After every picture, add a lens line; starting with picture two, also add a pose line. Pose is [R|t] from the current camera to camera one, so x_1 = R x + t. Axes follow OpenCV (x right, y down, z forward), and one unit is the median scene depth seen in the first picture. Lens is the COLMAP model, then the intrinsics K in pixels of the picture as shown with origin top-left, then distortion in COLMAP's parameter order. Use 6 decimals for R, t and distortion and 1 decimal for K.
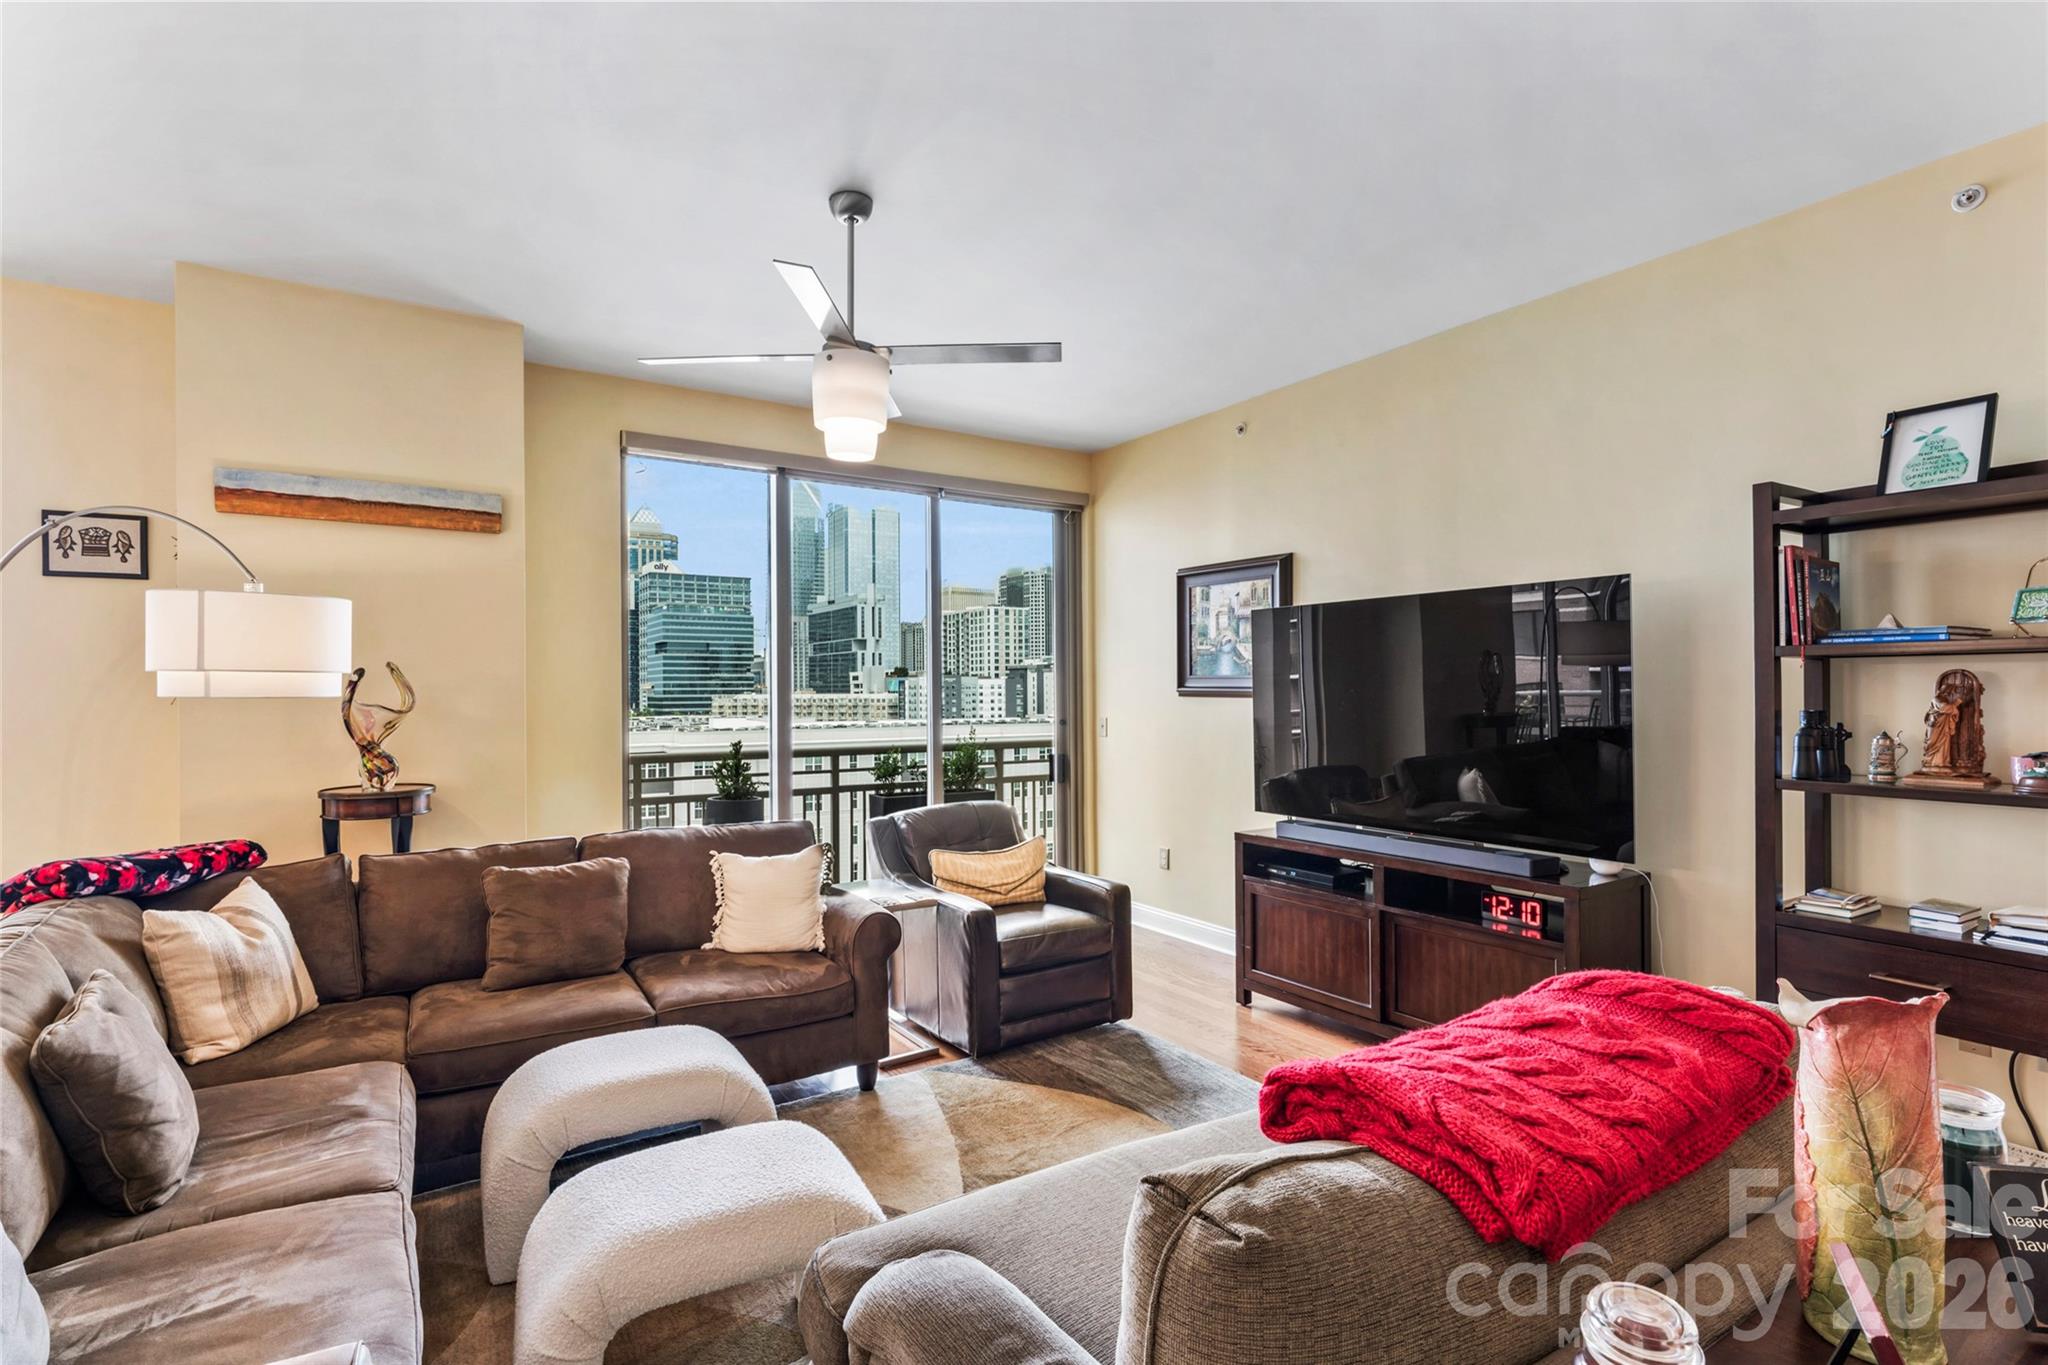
lens RADIAL K [[979.4, 0, 1011.6], [0, 979.4, 673.8], [0, 0, 1]] dist [-0.014565, -0.000415]
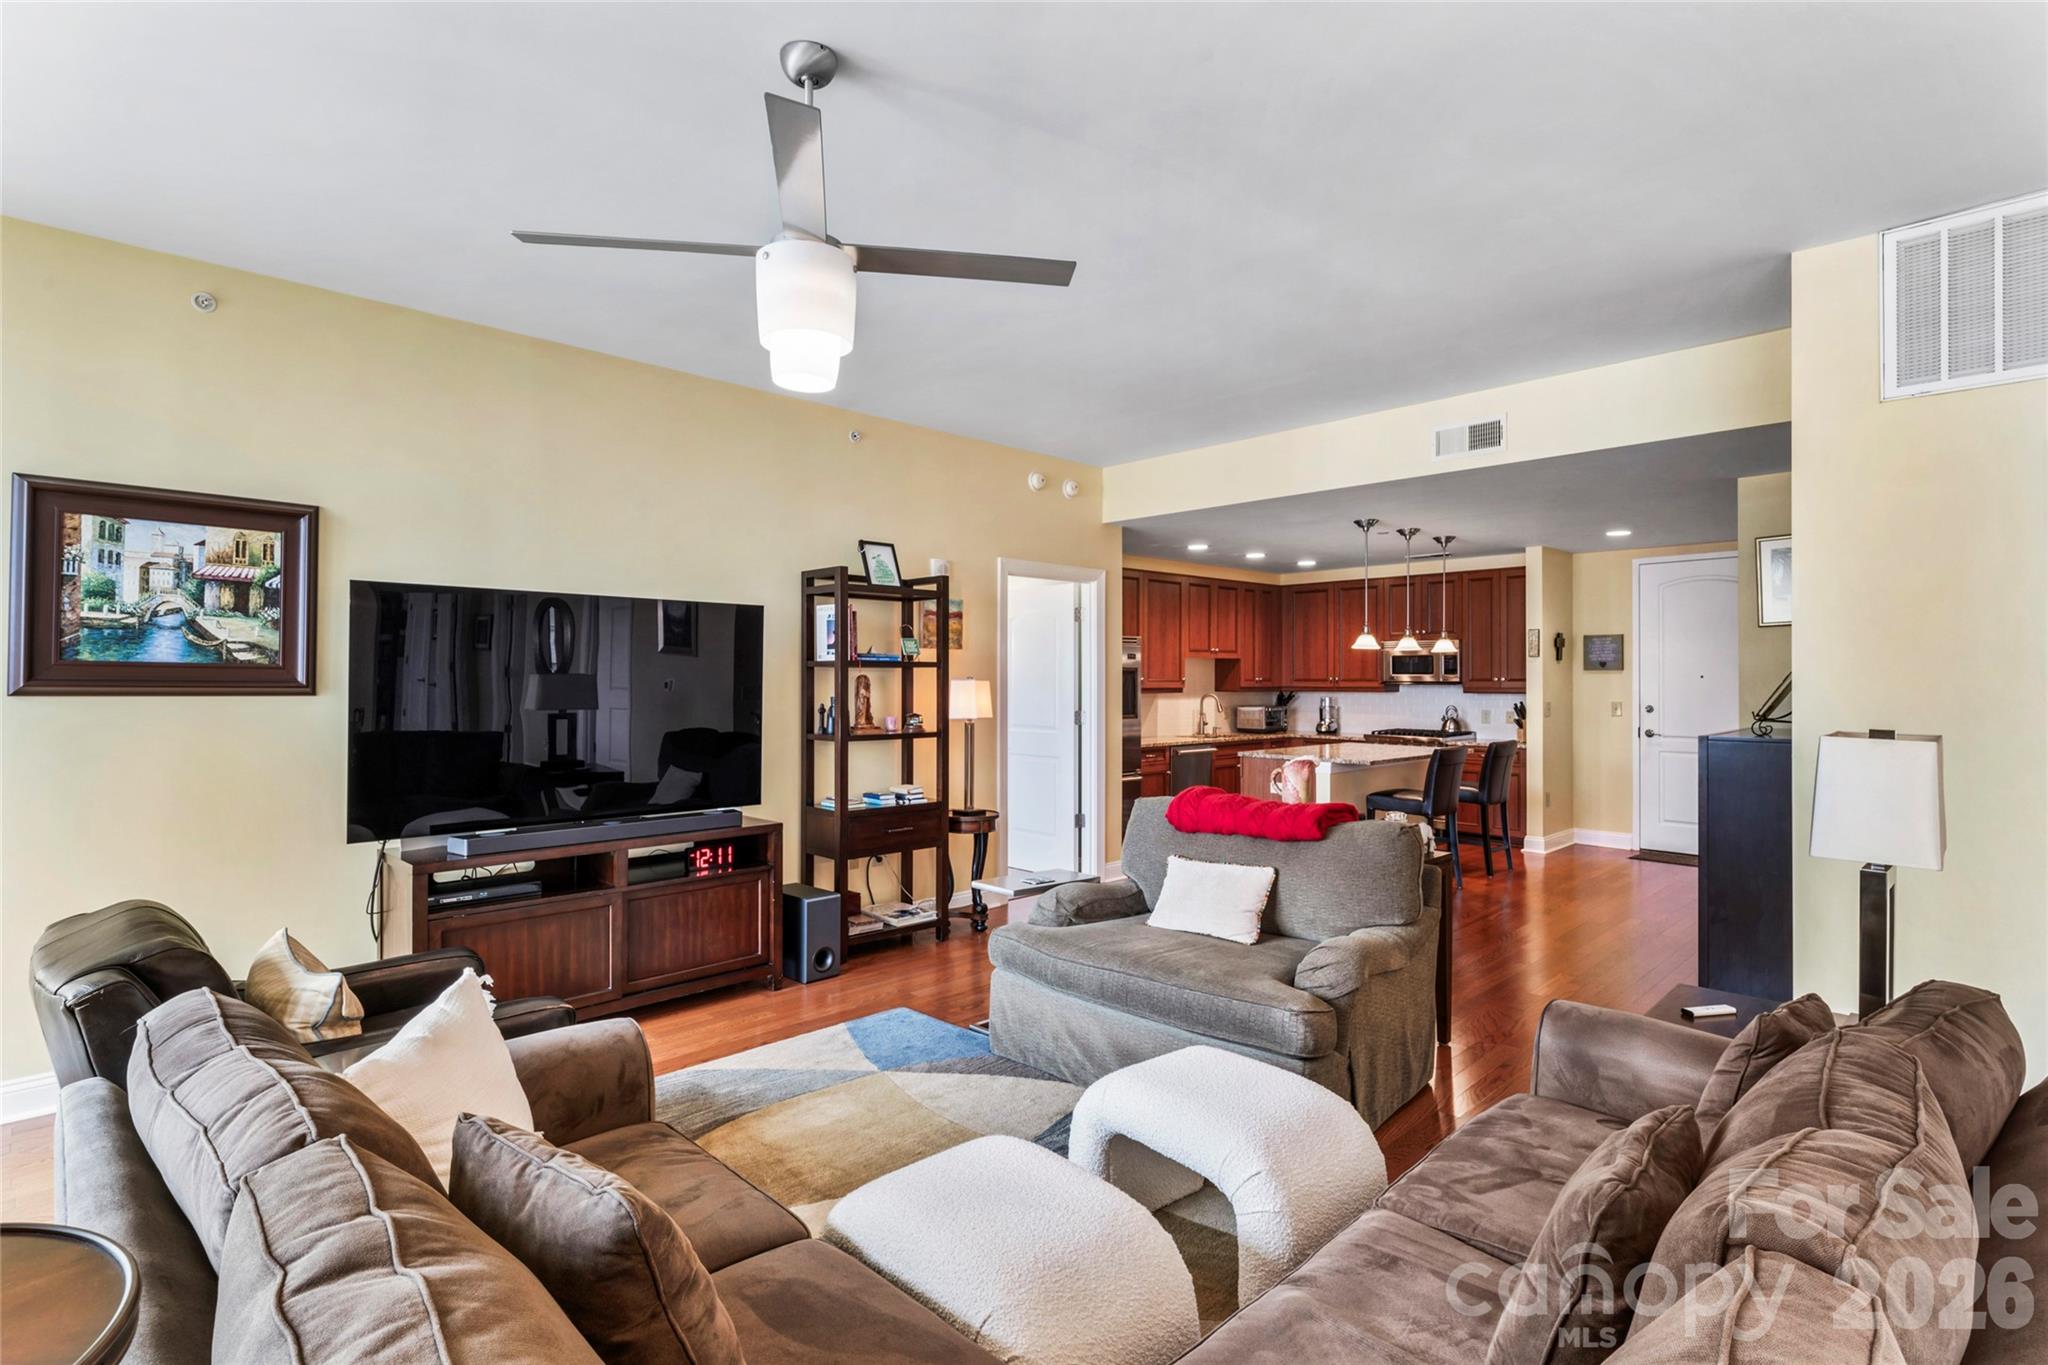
lens RADIAL K [[979.4, 0, 1024.0], [0, 979.4, 685.3], [0, 0, 1]] dist [-0.014565, -0.000415]
pose [[-0.222168, 0.001181, 0.975008, -0.605155], [-0.017260, 0.999838, -0.005144, 0.011681], [-0.974856, -0.017971, -0.222112, 0.649170]]
